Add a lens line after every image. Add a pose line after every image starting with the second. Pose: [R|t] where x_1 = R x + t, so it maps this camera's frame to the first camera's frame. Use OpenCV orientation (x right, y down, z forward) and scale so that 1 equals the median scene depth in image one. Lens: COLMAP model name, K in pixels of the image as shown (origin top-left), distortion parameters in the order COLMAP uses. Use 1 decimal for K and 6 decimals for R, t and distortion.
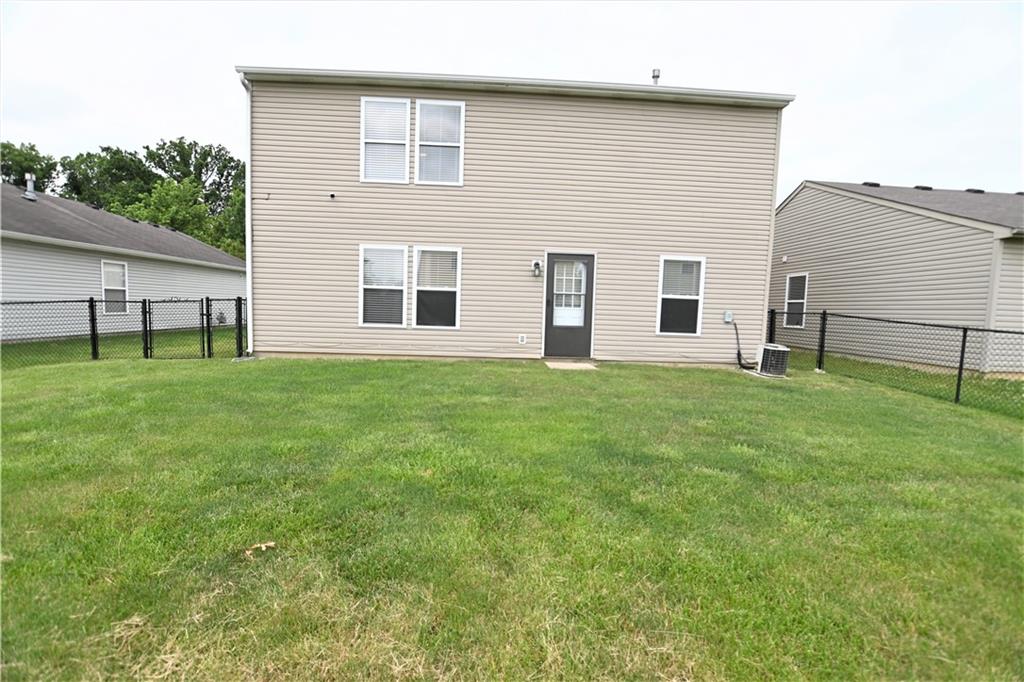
lens RADIAL K [[445.3, 0, 455.1], [0, 445.3, 346.3], [0, 0, 1]] dist [-0.029344, 0.001738]
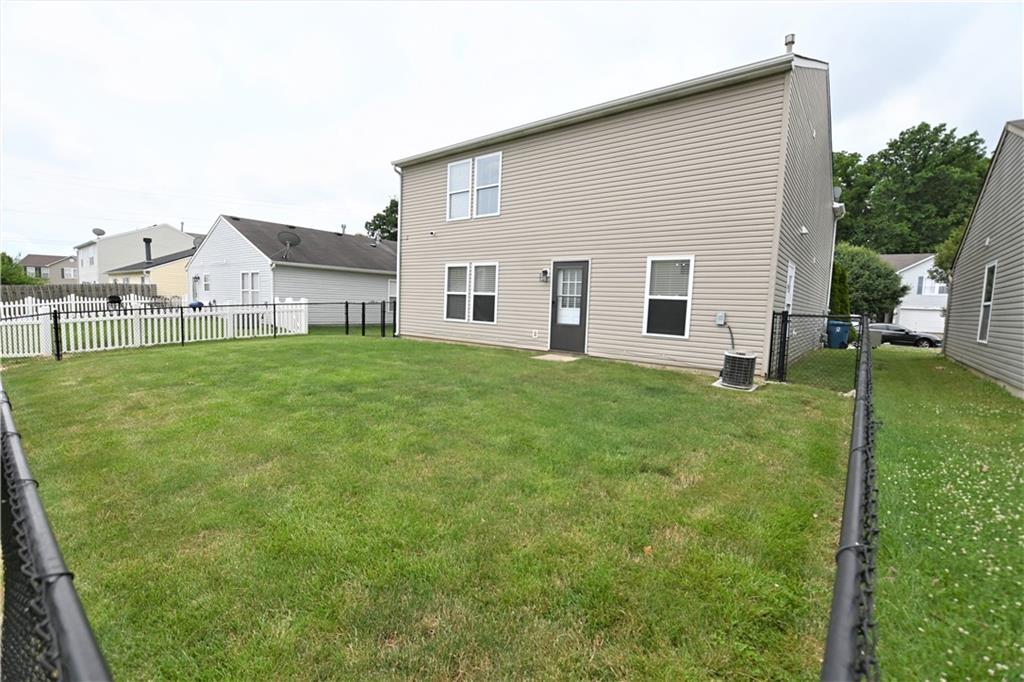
lens RADIAL K [[445.3, 0, 513.3], [0, 445.3, 359.9], [0, 0, 1]] dist [-0.029344, 0.001738]
pose [[0.757076, 0.078812, -0.648556, 0.915022], [-0.078745, 0.996468, 0.029168, 0.024199], [0.648564, 0.028988, 0.760608, 0.036317]]
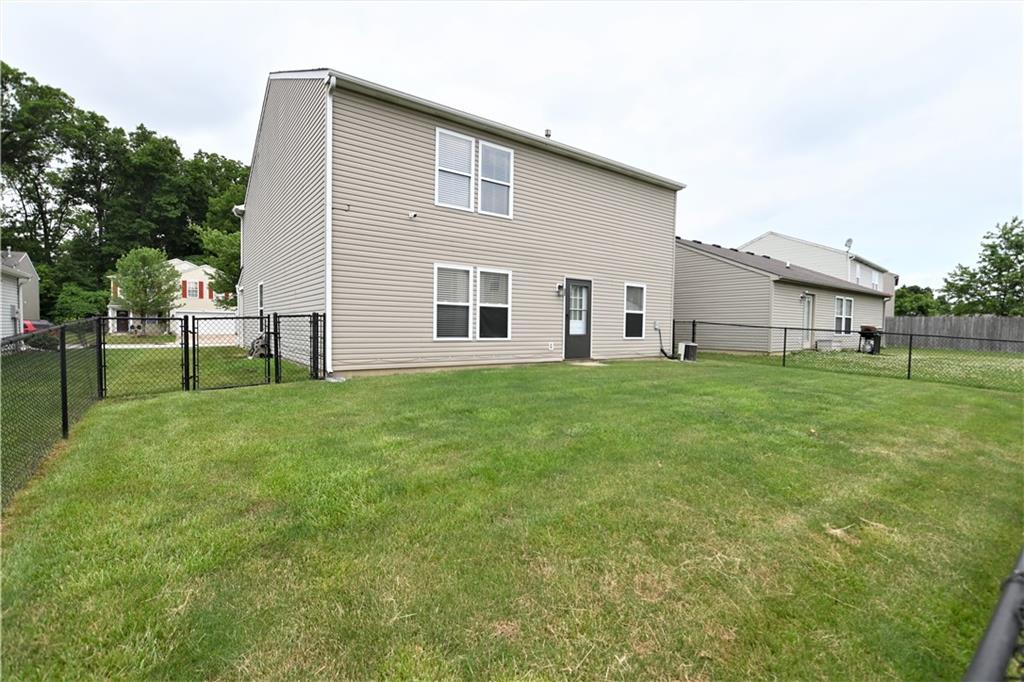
lens RADIAL K [[466.5, 0, 511.9], [0, 466.5, 338.4], [0, 0, 1]] dist [-0.023941, -0.000020]
pose [[0.823802, -0.032626, 0.565938, -0.684731], [0.051655, 0.998509, -0.017628, -0.020950], [-0.564519, 0.043755, 0.824259, -0.013574]]
